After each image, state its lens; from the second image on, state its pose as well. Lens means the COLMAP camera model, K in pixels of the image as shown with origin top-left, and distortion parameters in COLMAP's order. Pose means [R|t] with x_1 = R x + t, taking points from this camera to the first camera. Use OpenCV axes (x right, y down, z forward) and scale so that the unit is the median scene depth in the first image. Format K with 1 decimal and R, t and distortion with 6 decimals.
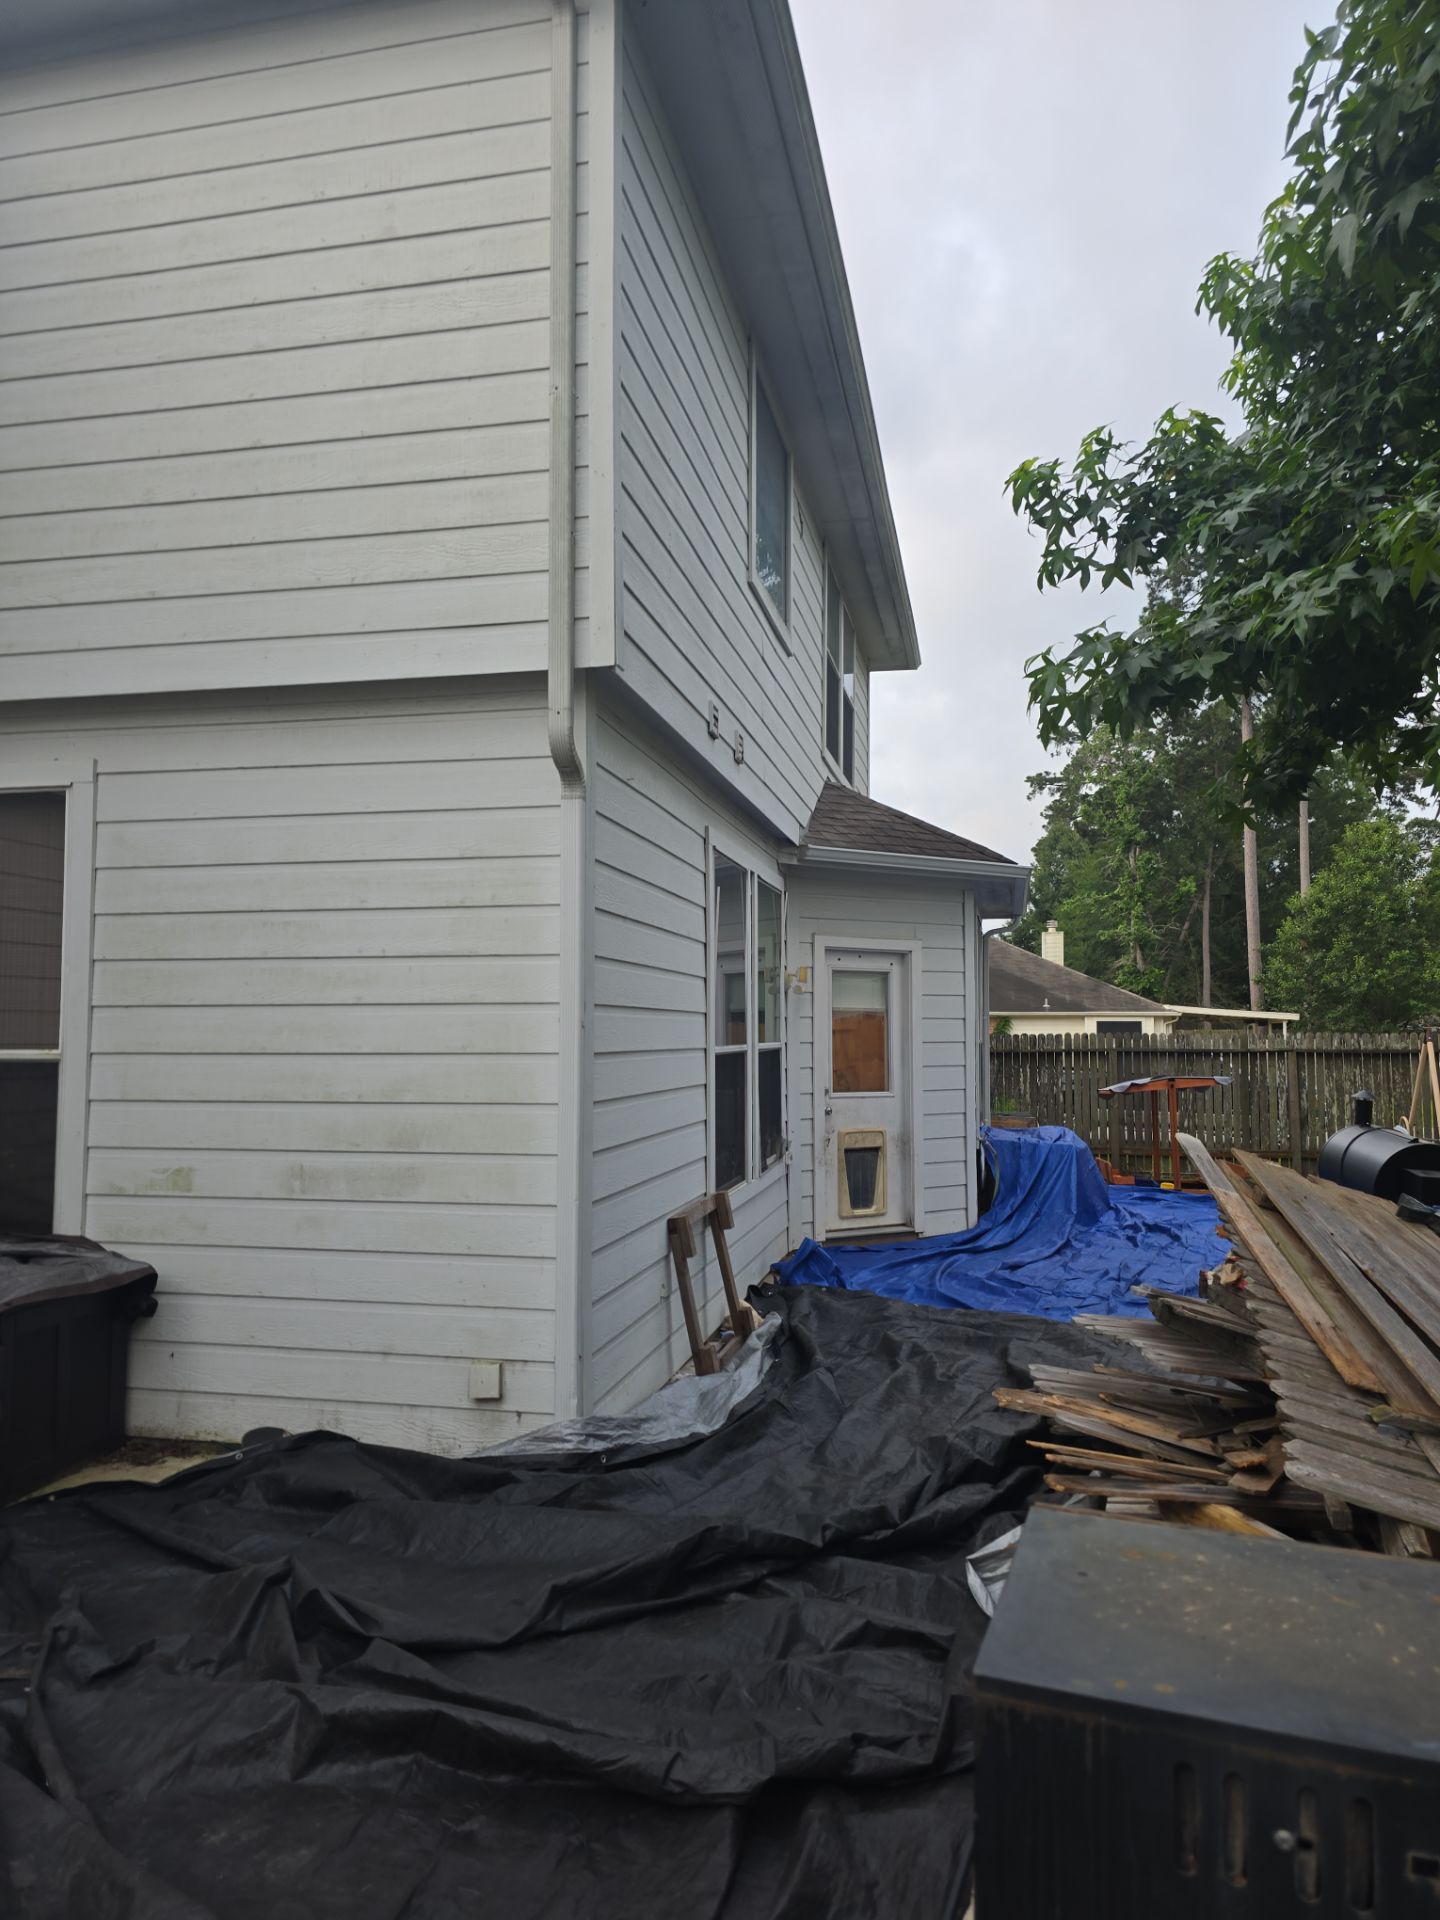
lens RADIAL K [[1254.6, 0, 720.0], [0, 1254.6, 960.0], [0, 0, 1]] dist [0.044538, -0.039094]
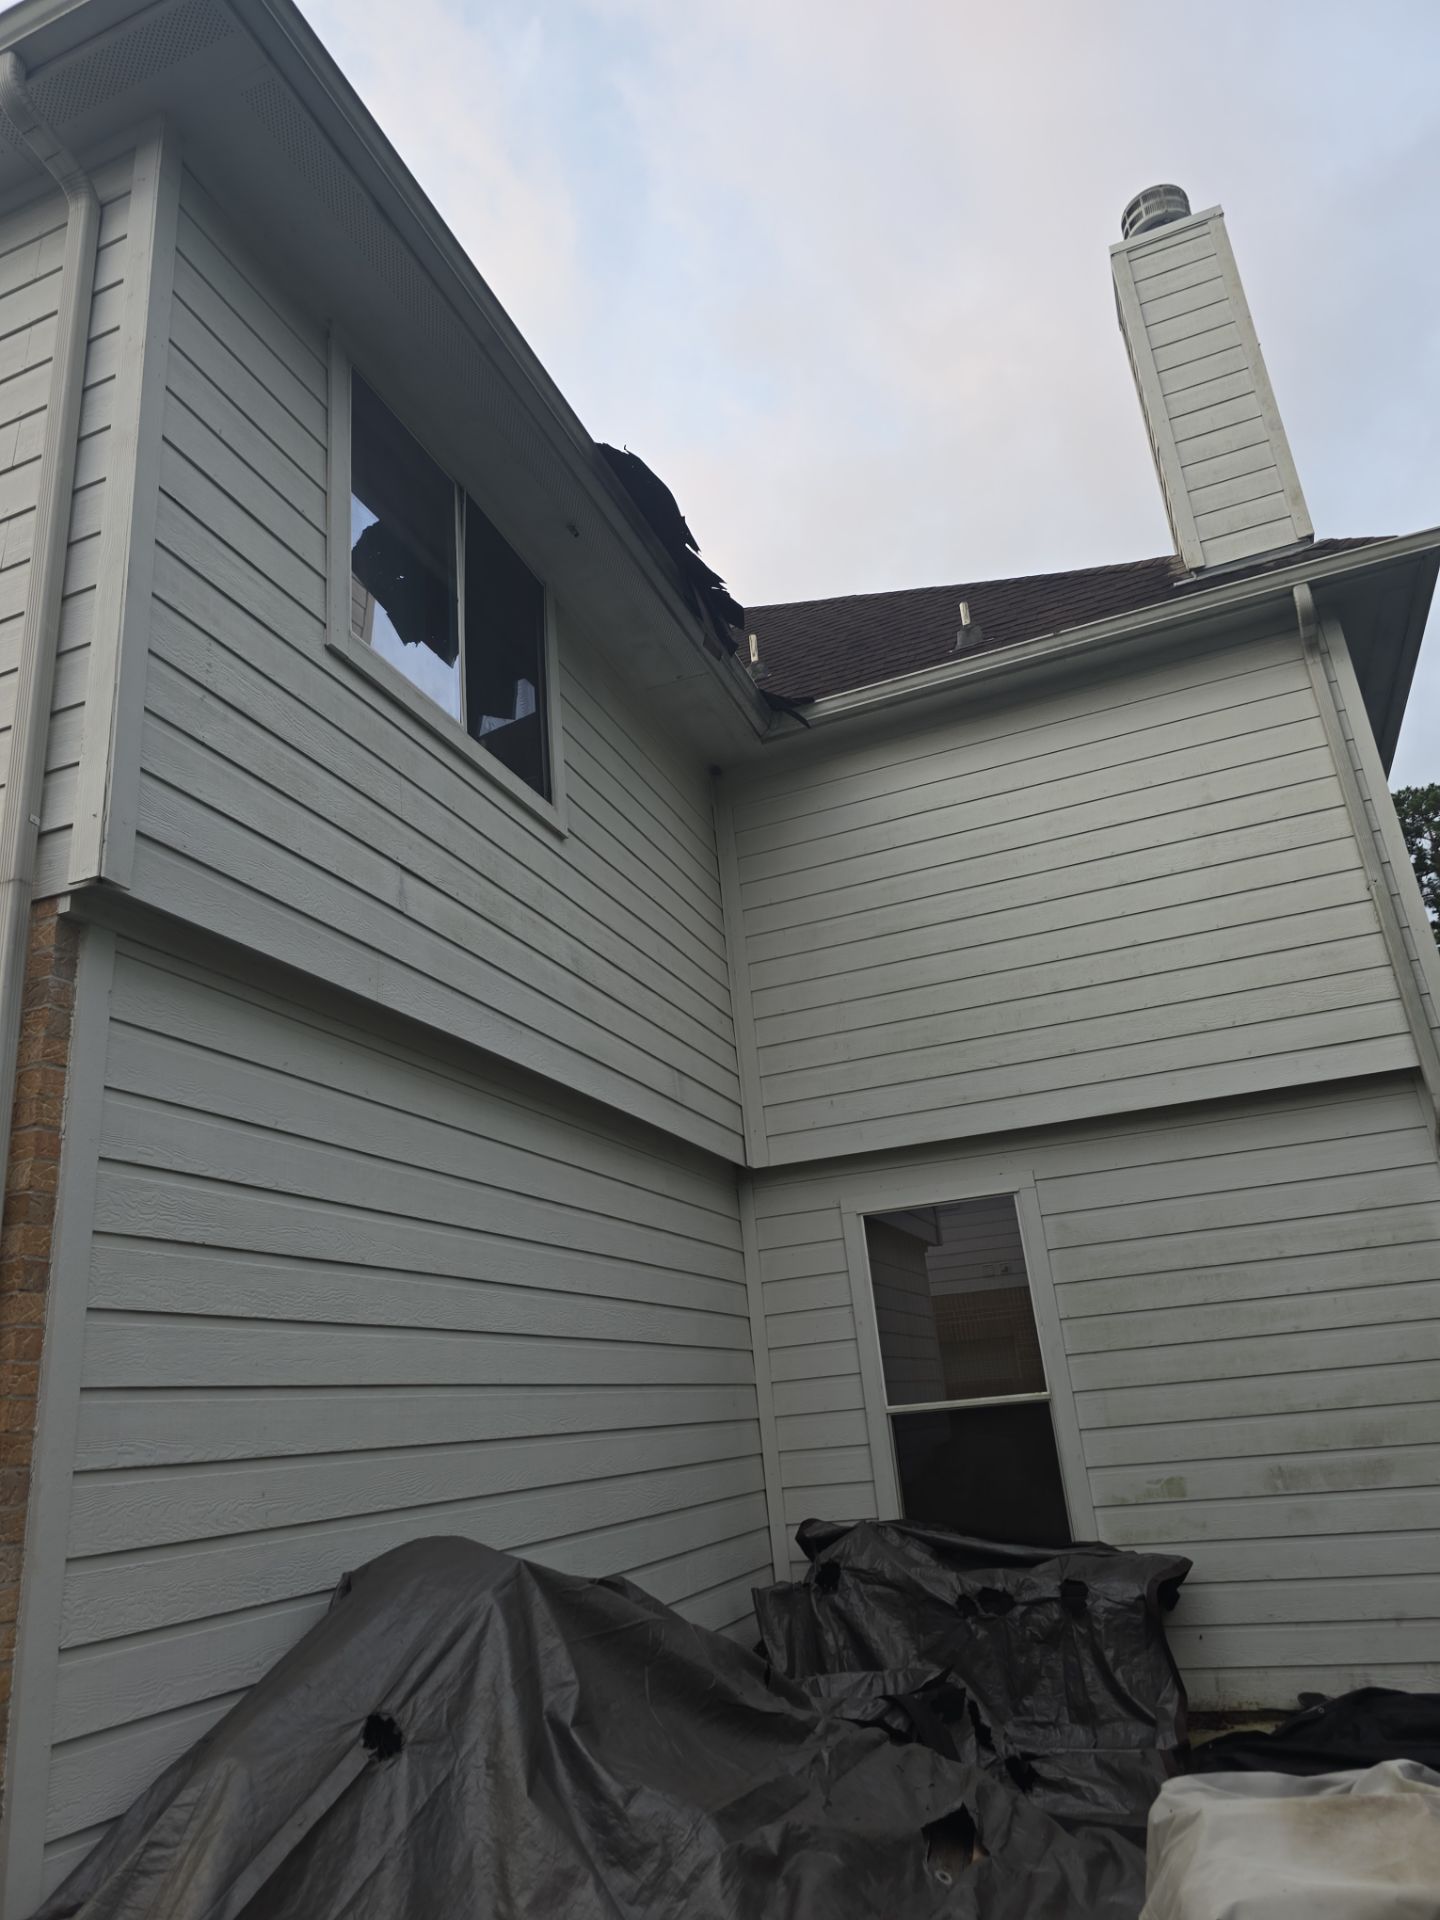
lens RADIAL K [[1254.6, 0, 720.0], [0, 1254.6, 960.0], [0, 0, 1]] dist [0.044538, -0.039094]
pose [[0.981813, -0.140345, -0.127852, -0.647859], [0.098155, 0.951695, -0.290932, -0.008835], [0.162507, 0.273092, 0.948163, -0.460449]]
